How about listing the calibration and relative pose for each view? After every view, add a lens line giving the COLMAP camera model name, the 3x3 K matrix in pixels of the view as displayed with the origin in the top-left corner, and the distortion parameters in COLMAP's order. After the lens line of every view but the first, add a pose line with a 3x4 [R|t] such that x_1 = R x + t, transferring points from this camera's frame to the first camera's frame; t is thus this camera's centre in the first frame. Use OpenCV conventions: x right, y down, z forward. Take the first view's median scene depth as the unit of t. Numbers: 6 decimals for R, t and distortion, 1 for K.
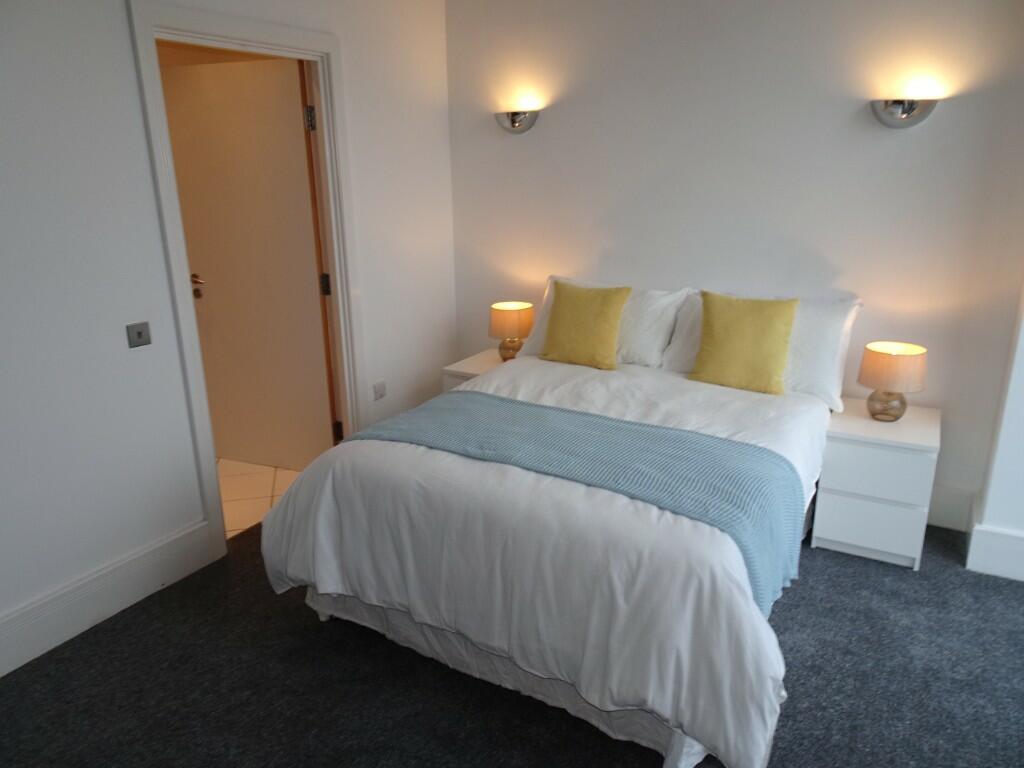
lens RADIAL K [[725.7, 0, 544.3], [0, 725.7, 387.1], [0, 0, 1]] dist [0.004288, 0.000877]
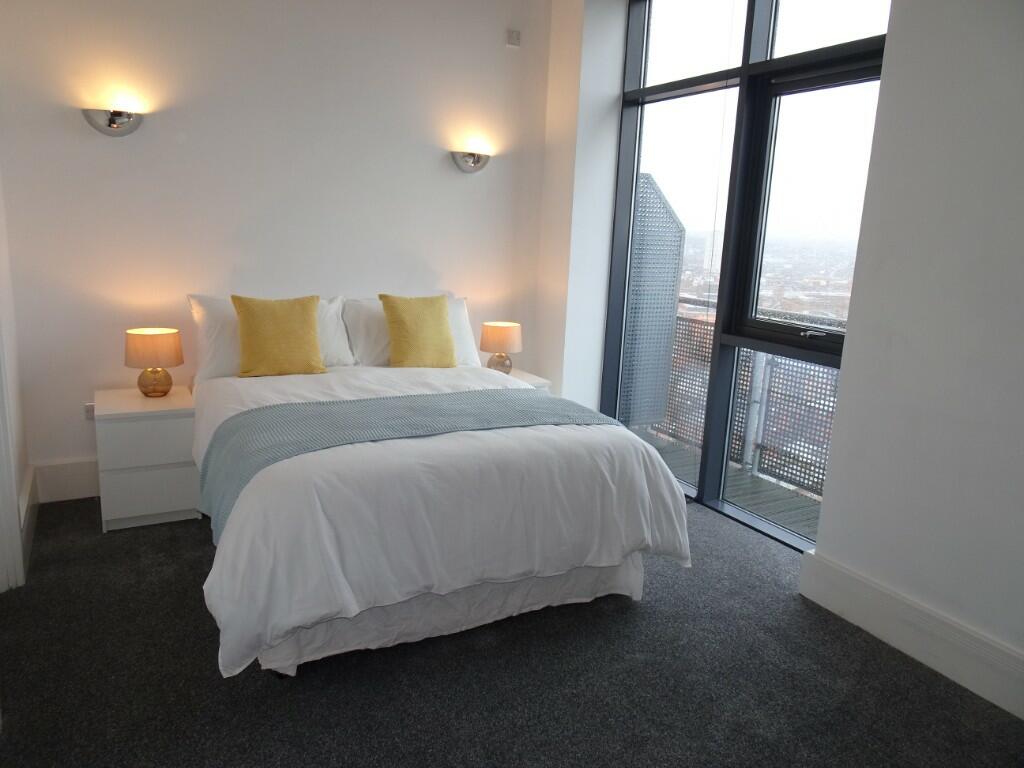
lens RADIAL K [[715.0, 0, 512.0], [0, 715.0, 384.0], [0, 0, 1]] dist [-0.000009, -0.000155]
pose [[0.517158, -0.150549, 0.842545, -0.711357], [0.207299, 0.977131, 0.047356, -0.001061], [-0.830406, 0.150168, 0.536540, 0.241349]]
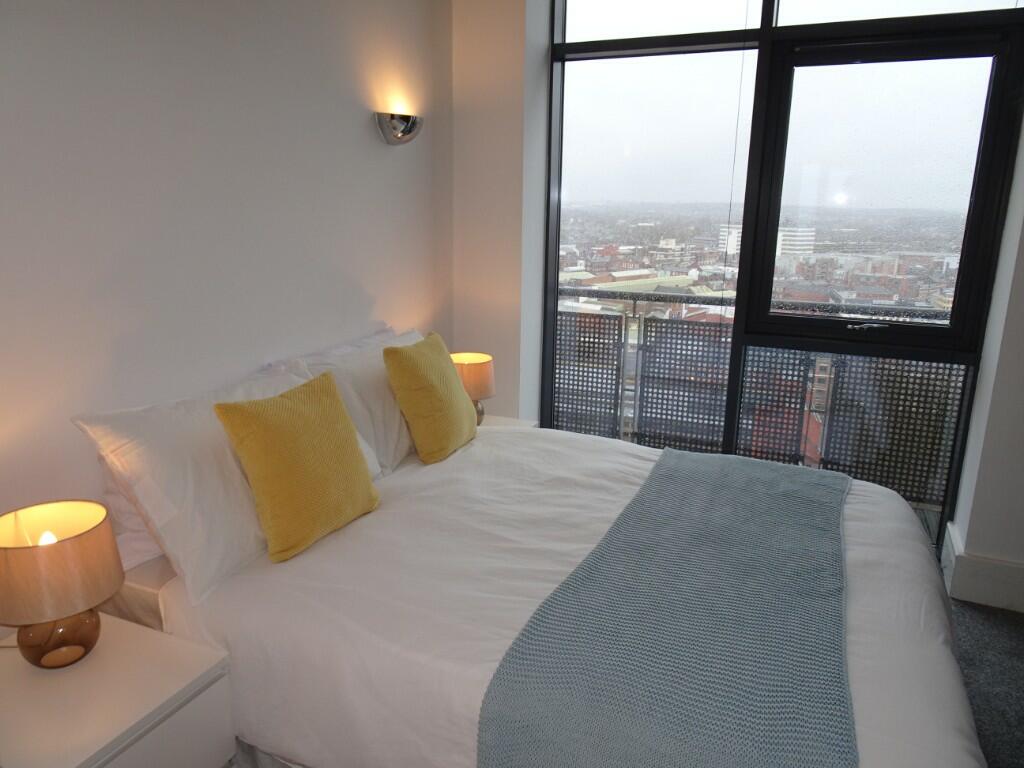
lens RADIAL K [[715.0, 0, 512.0], [0, 715.0, 384.0], [0, 0, 1]] dist [-0.000009, -0.000155]
pose [[-0.093916, -0.237073, 0.966942, -0.522481], [0.284469, 0.924353, 0.254260, -0.263035], [-0.954074, 0.298944, -0.019372, 0.973804]]
